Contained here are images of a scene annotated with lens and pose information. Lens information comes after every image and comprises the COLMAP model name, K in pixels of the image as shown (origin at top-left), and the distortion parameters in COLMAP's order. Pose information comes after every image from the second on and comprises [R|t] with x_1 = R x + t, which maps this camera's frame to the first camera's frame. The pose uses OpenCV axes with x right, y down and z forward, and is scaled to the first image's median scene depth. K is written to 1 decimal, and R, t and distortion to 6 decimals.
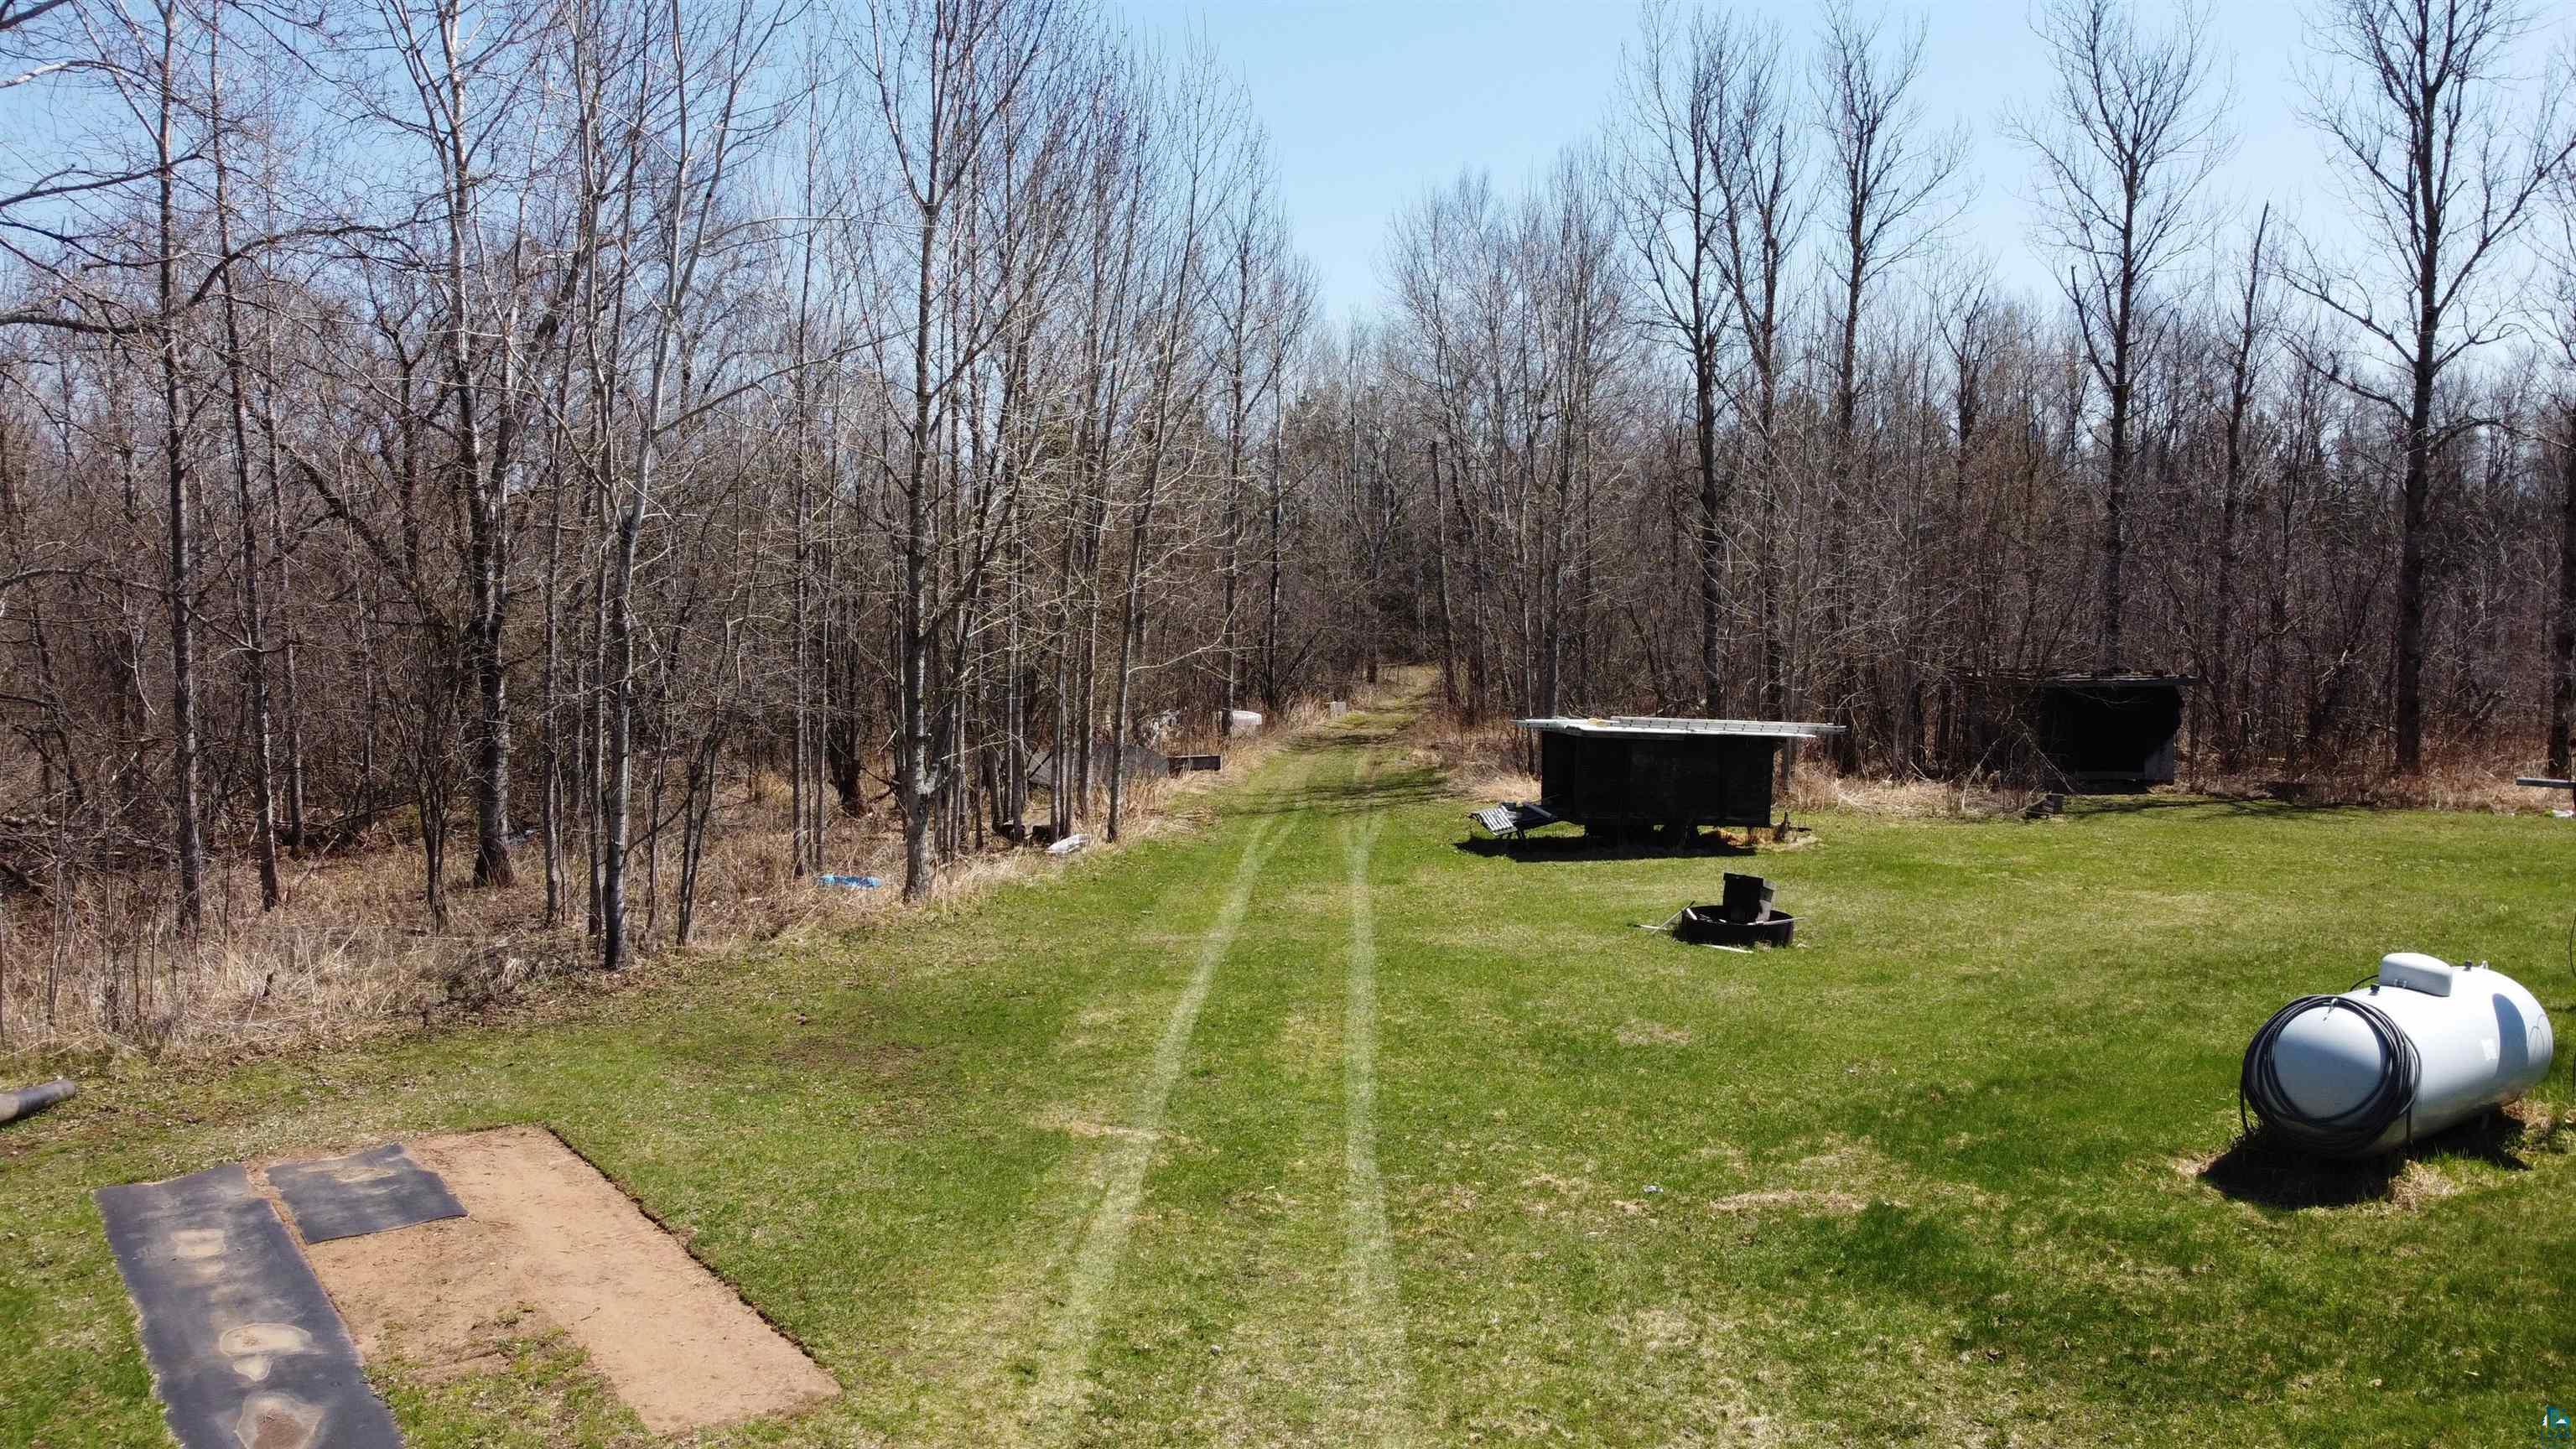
lens RADIAL K [[1935.3, 0, 1308.4], [0, 1935.3, 717.4], [0, 0, 1]] dist [0.004193, -0.002695]
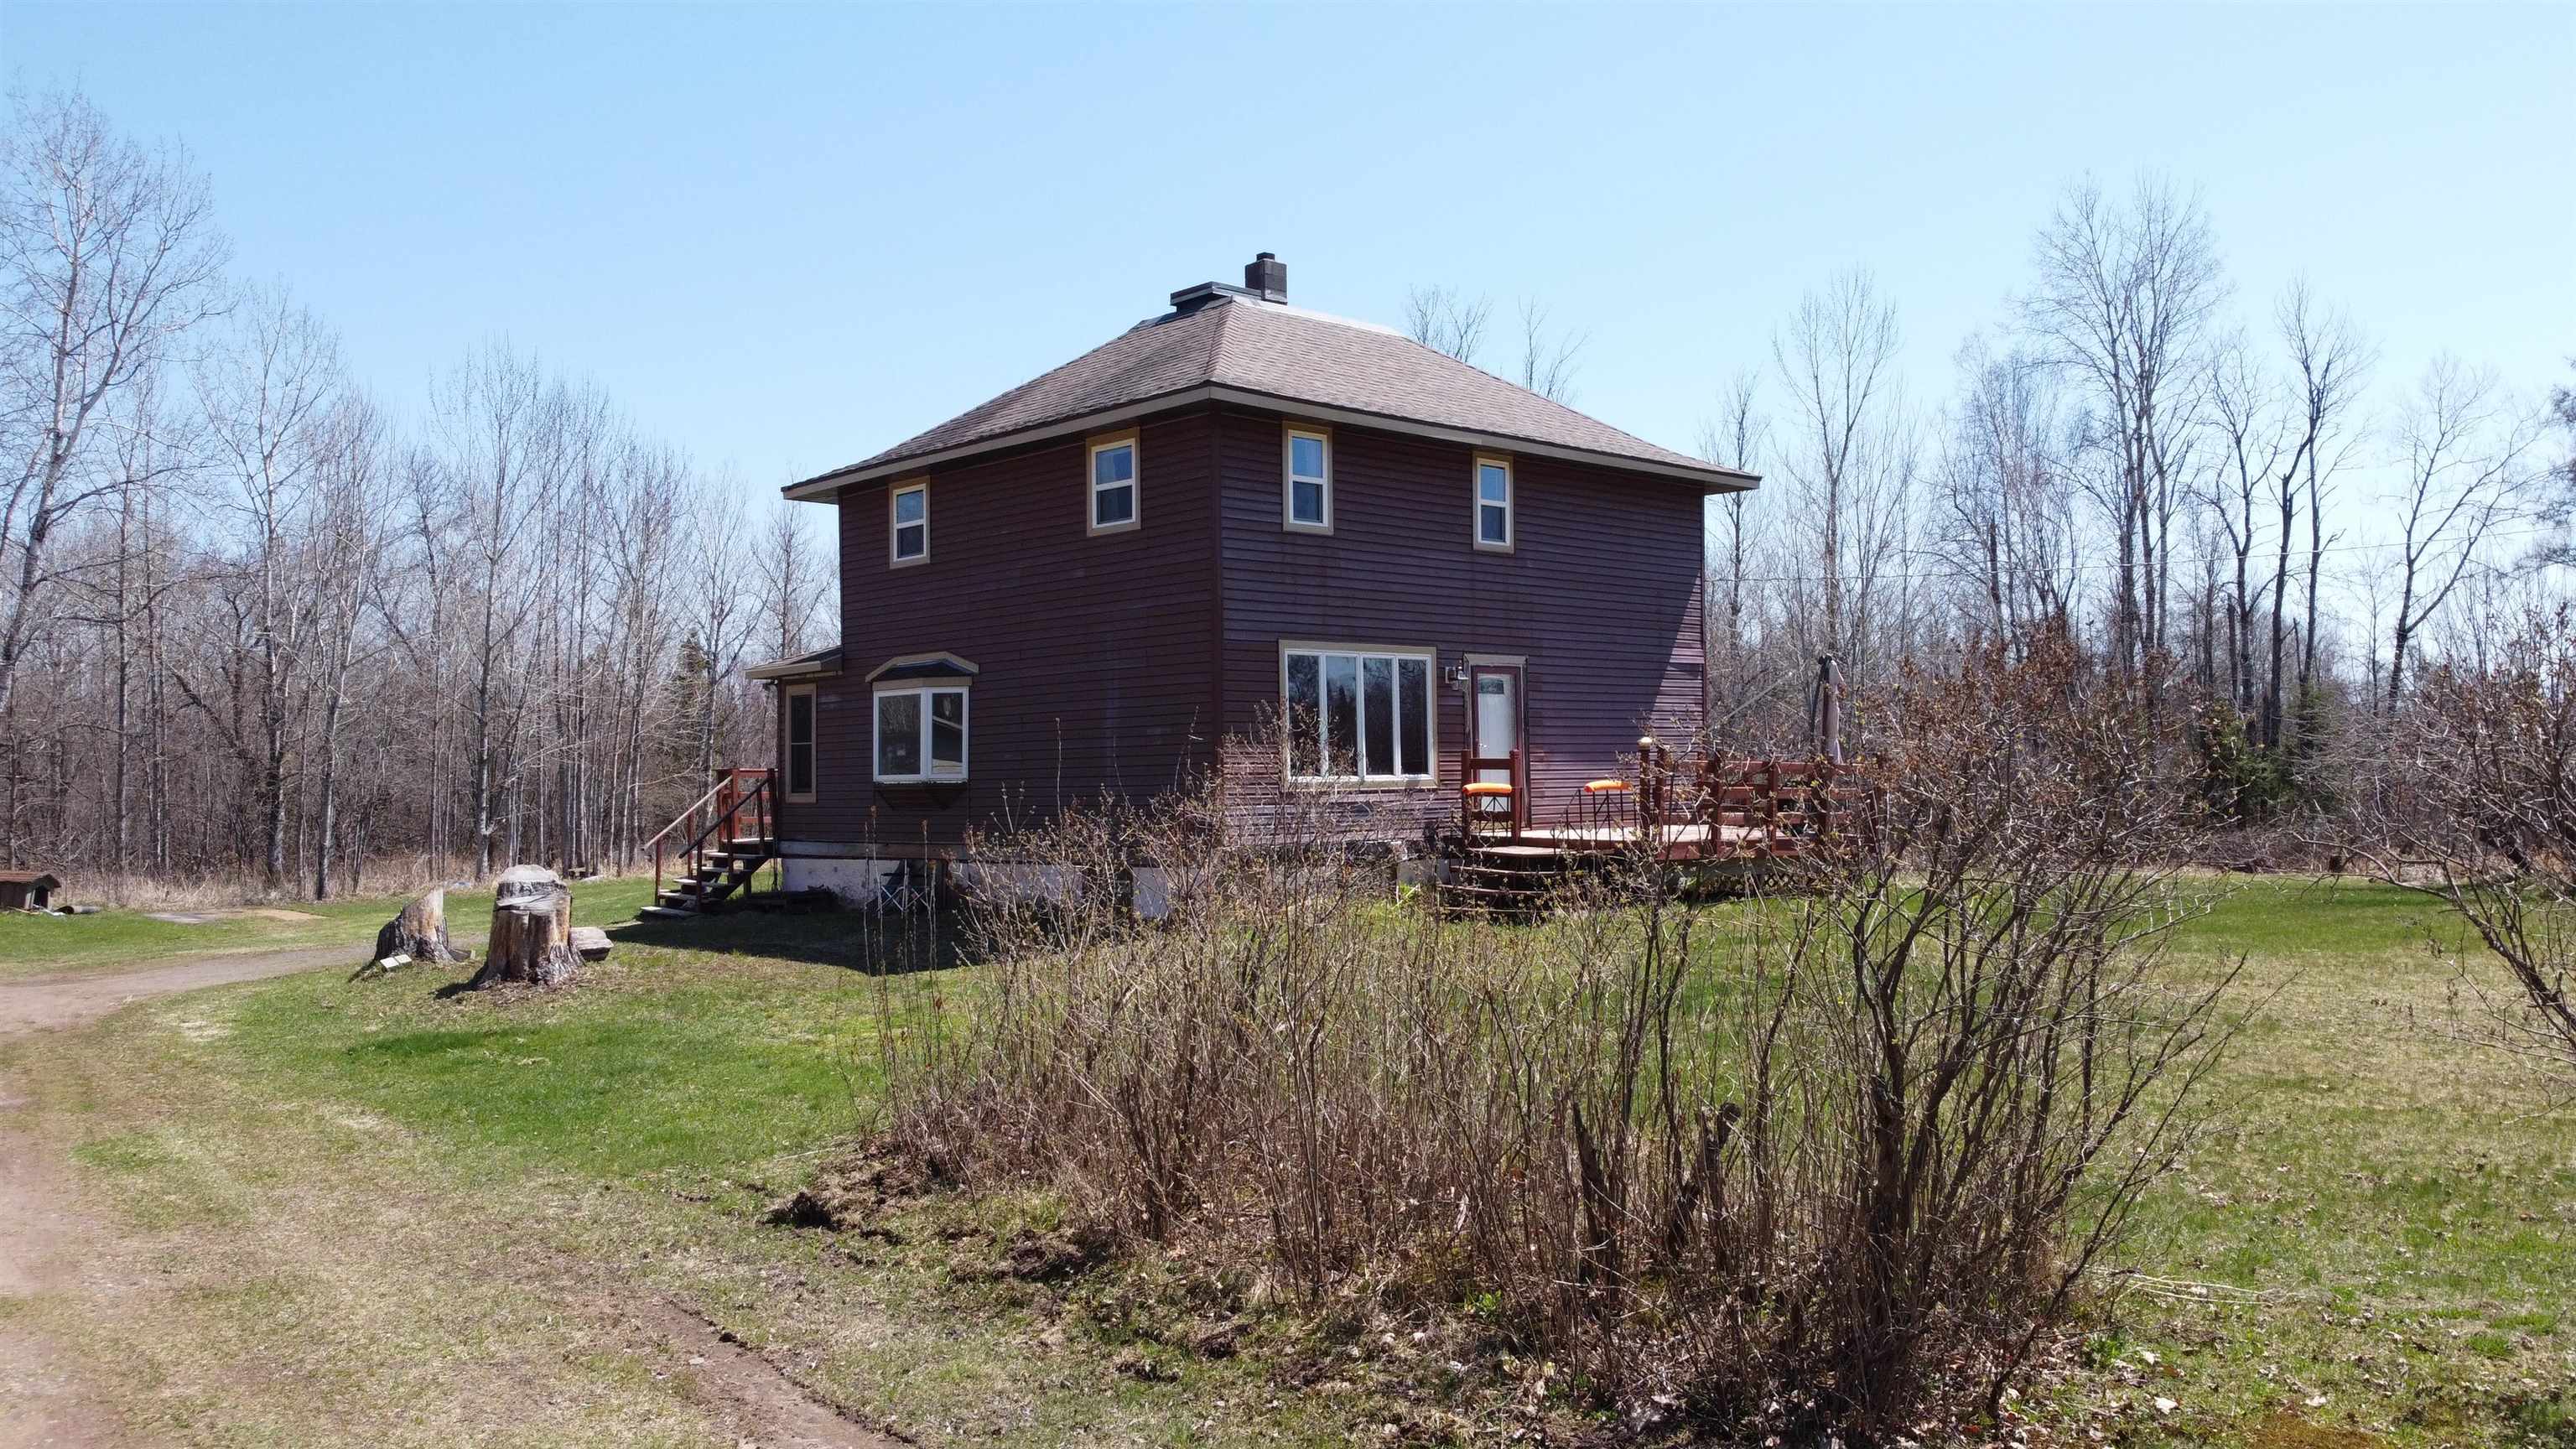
lens RADIAL K [[1948.7, 0, 1288.0], [0, 1948.7, 724.5], [0, 0, 1]] dist [0.021299, -0.025264]
pose [[0.998332, -0.001942, 0.057705, 0.470724], [0.006880, 0.996315, -0.085495, 0.091463], [-0.057327, 0.085749, 0.994666, -1.002260]]
